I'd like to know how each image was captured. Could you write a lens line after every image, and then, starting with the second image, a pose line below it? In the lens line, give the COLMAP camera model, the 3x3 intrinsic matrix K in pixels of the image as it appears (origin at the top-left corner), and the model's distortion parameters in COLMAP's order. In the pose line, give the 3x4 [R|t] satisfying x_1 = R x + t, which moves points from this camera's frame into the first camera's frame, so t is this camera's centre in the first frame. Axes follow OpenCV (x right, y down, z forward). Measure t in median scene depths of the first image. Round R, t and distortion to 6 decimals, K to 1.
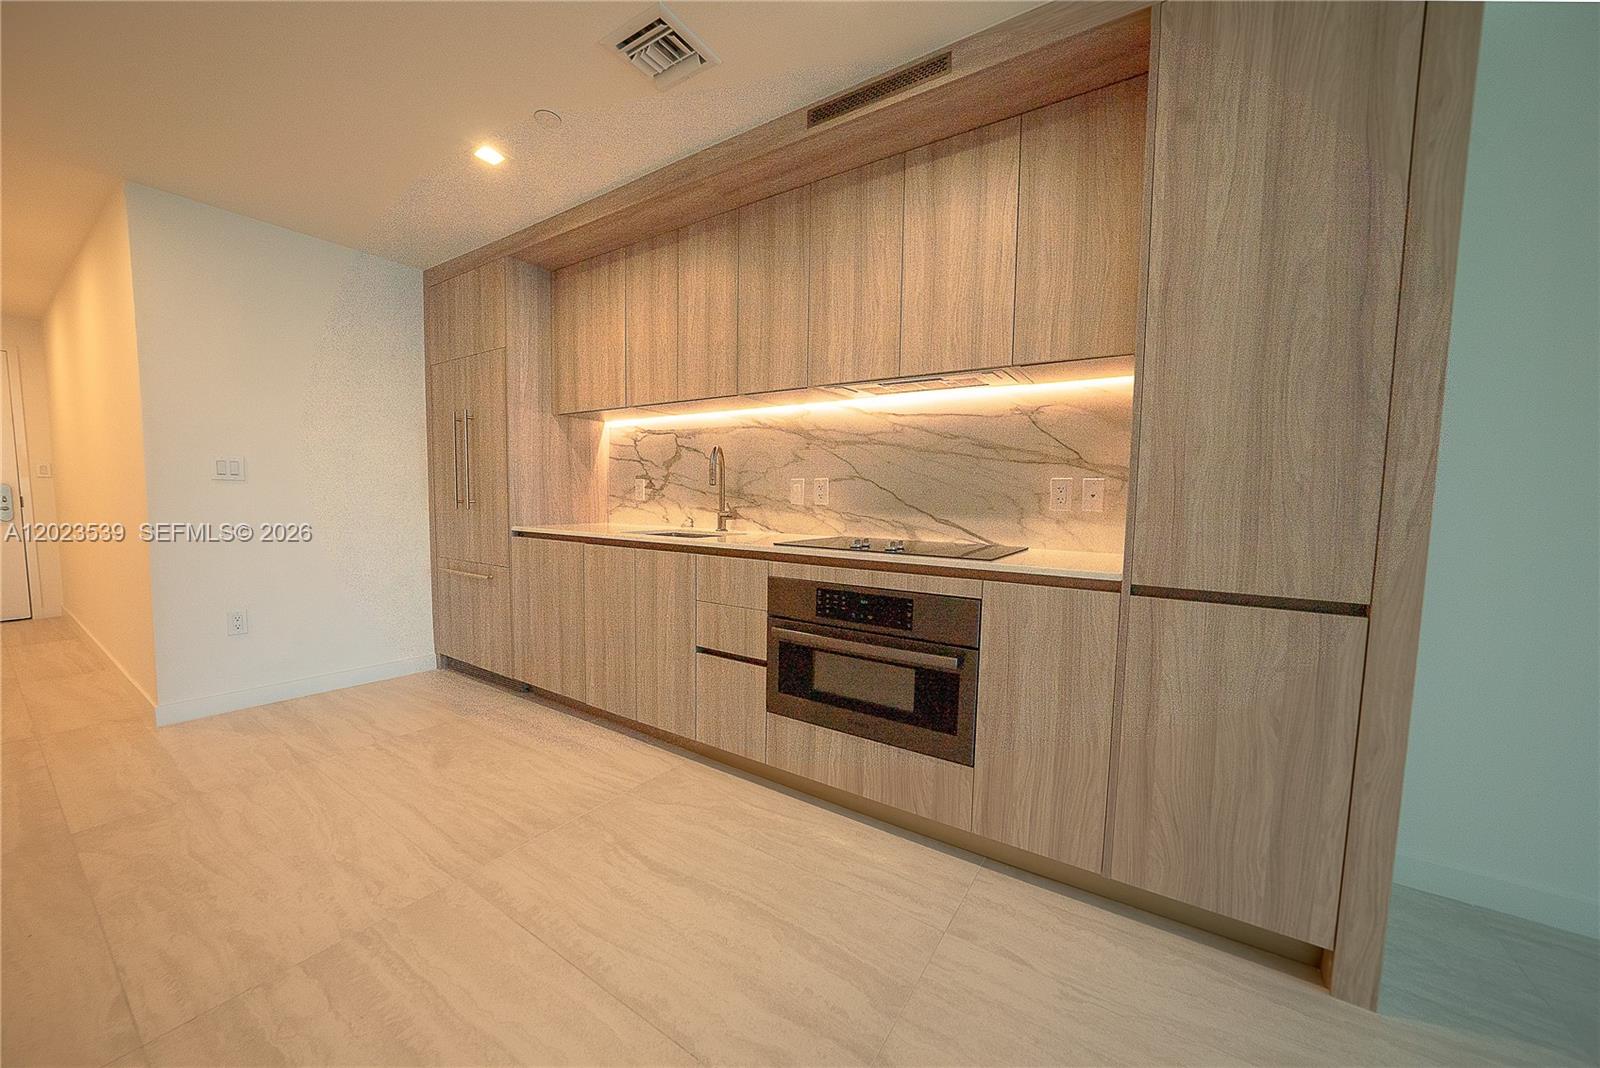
lens RADIAL K [[561.8, 0, 800.0], [0, 561.8, 534.0], [0, 0, 1]] dist [-0.016564, 0.000115]
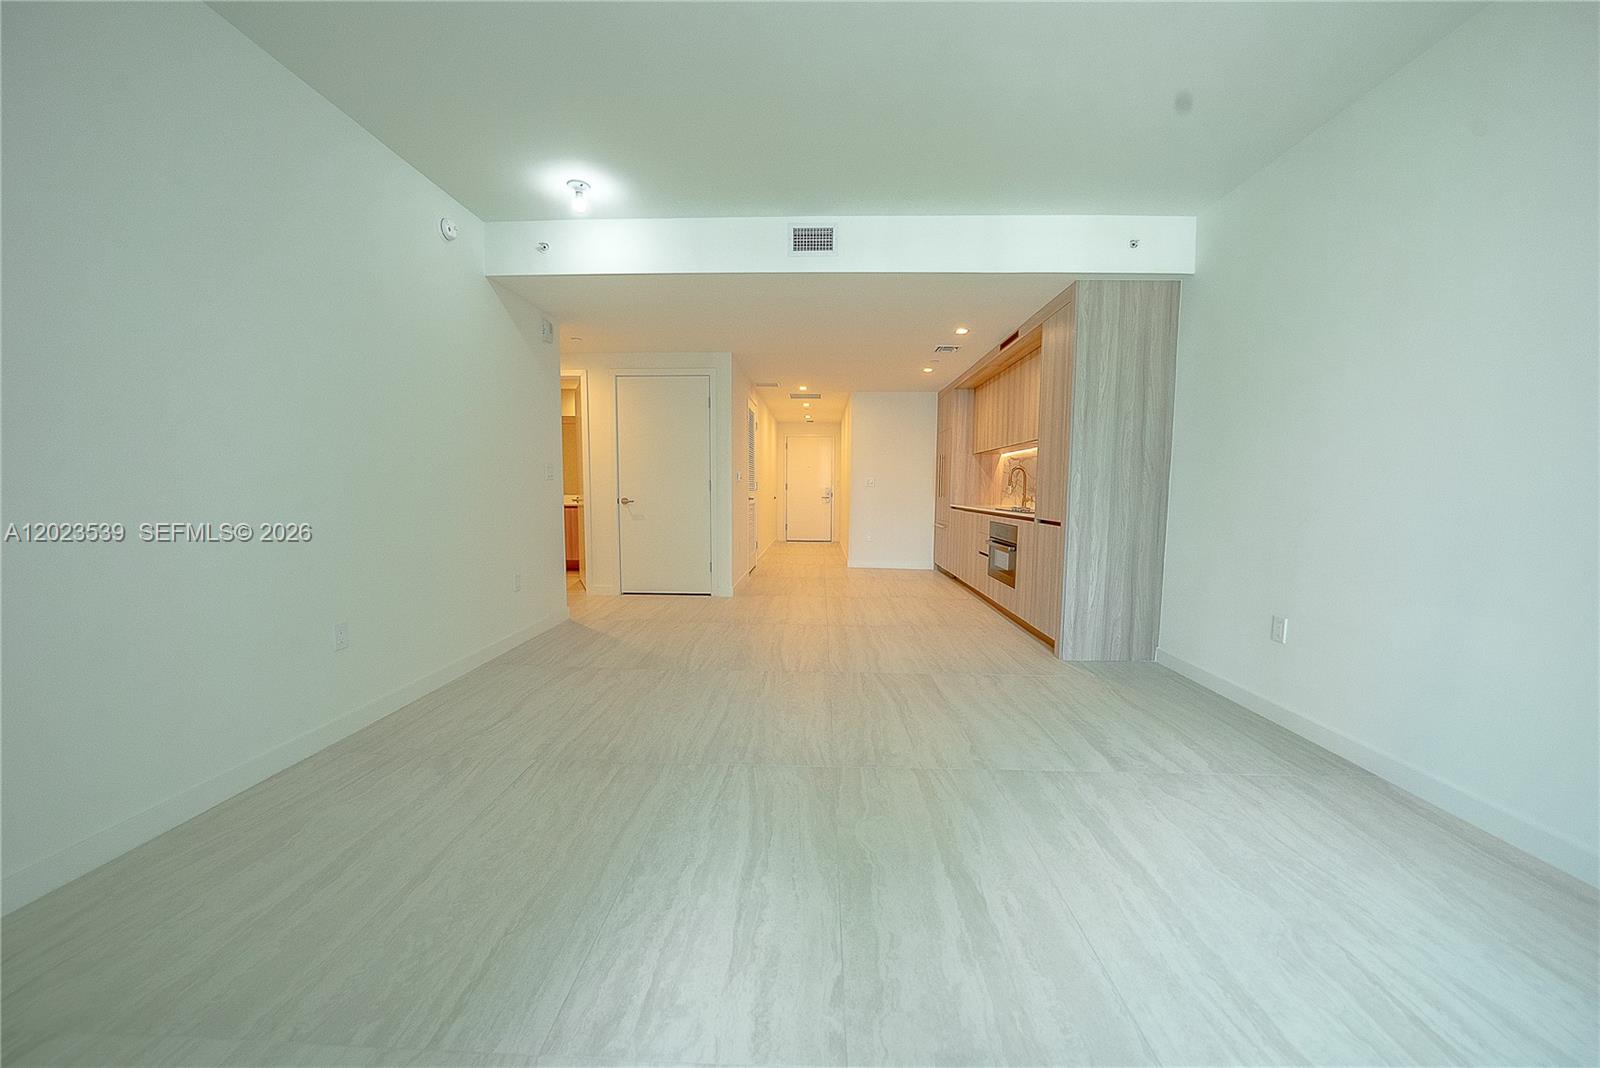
lens RADIAL K [[579.0, 0, 798.7], [0, 579.0, 540.5], [0, 0, 1]] dist [-0.017165, 0.000098]
pose [[0.510518, 0.069656, -0.857041, 1.225477], [-0.067465, 0.996886, 0.040835, 0.079776], [0.857216, 0.036973, 0.513628, -0.761934]]
